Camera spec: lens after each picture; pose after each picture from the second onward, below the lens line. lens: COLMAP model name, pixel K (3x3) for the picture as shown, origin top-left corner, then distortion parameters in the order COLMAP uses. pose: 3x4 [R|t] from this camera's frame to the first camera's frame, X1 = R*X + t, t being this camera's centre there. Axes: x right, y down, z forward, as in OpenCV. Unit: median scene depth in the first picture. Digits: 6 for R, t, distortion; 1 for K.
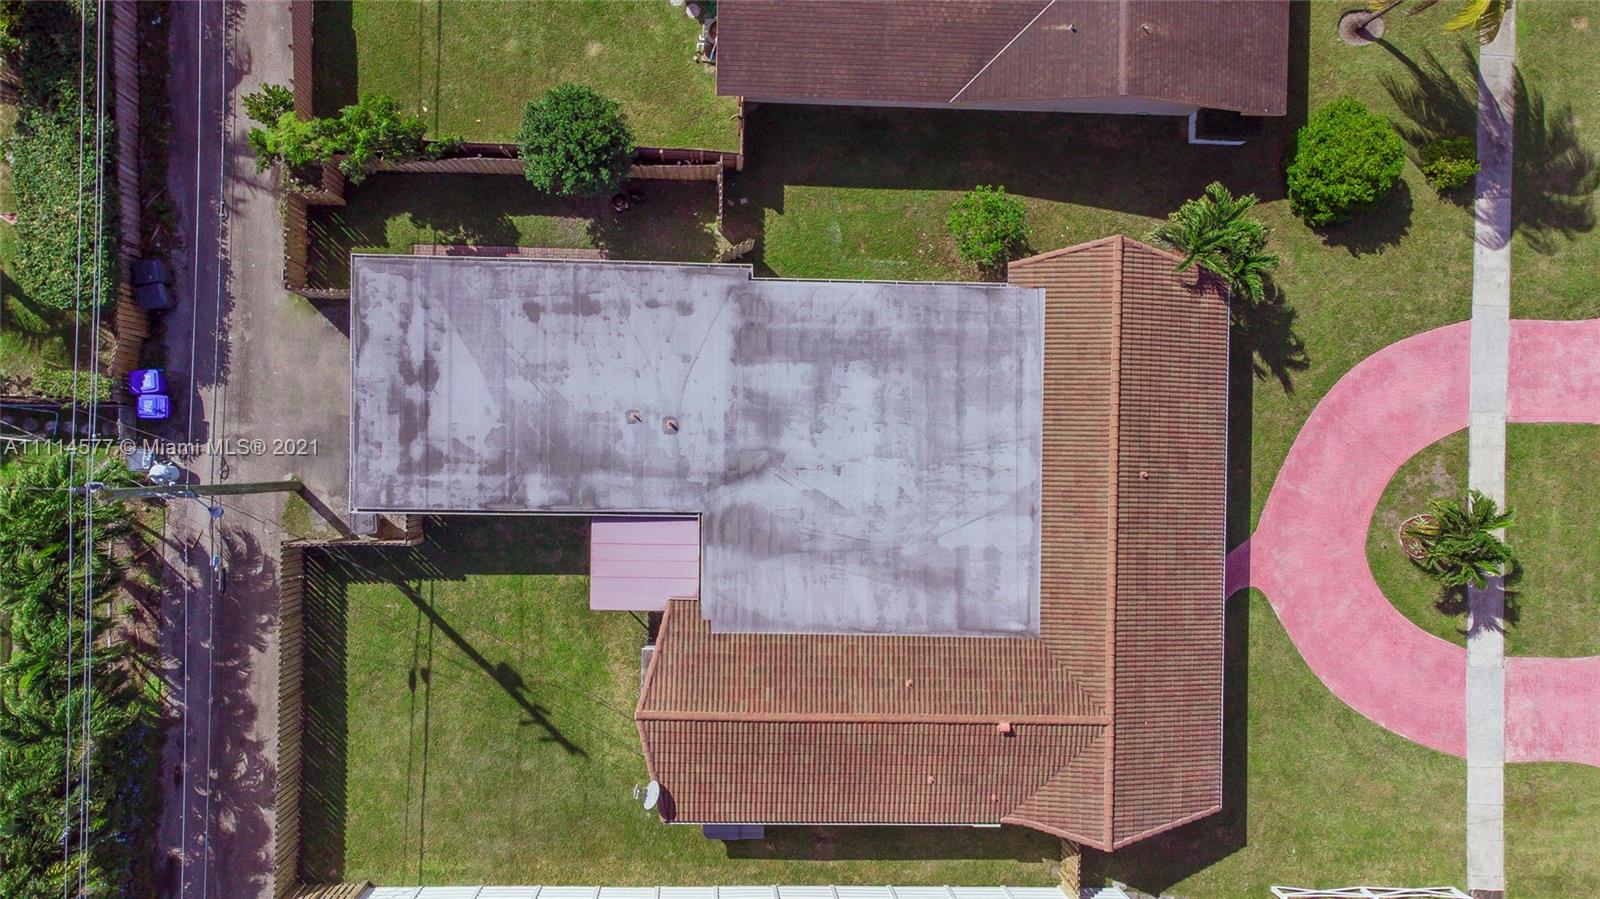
lens RADIAL K [[1207.5, 0, 793.5], [0, 1207.5, 458.0], [0, 0, 1]] dist [0.011283, 0.003050]
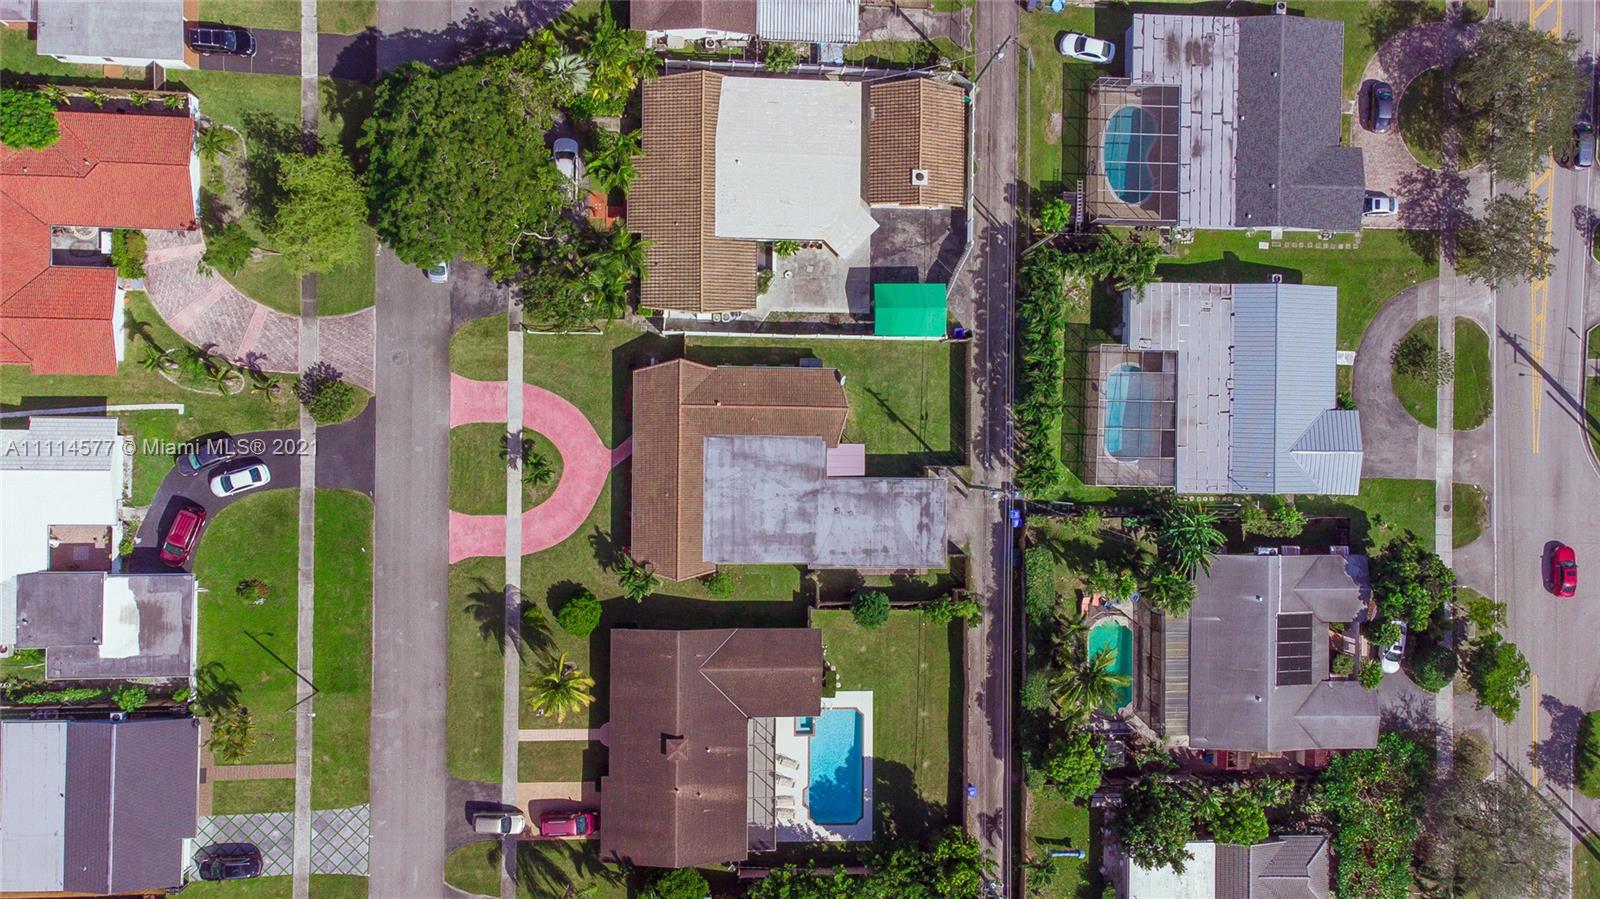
lens RADIAL K [[1207.5, 0, 797.8], [0, 1207.5, 450.3], [0, 0, 1]] dist [0.011283, 0.003050]
pose [[-0.988098, 0.006492, -0.153687, 0.408346], [-0.007895, -0.999933, 0.008524, 0.086601], [-0.153622, 0.009636, 0.988083, -1.716276]]
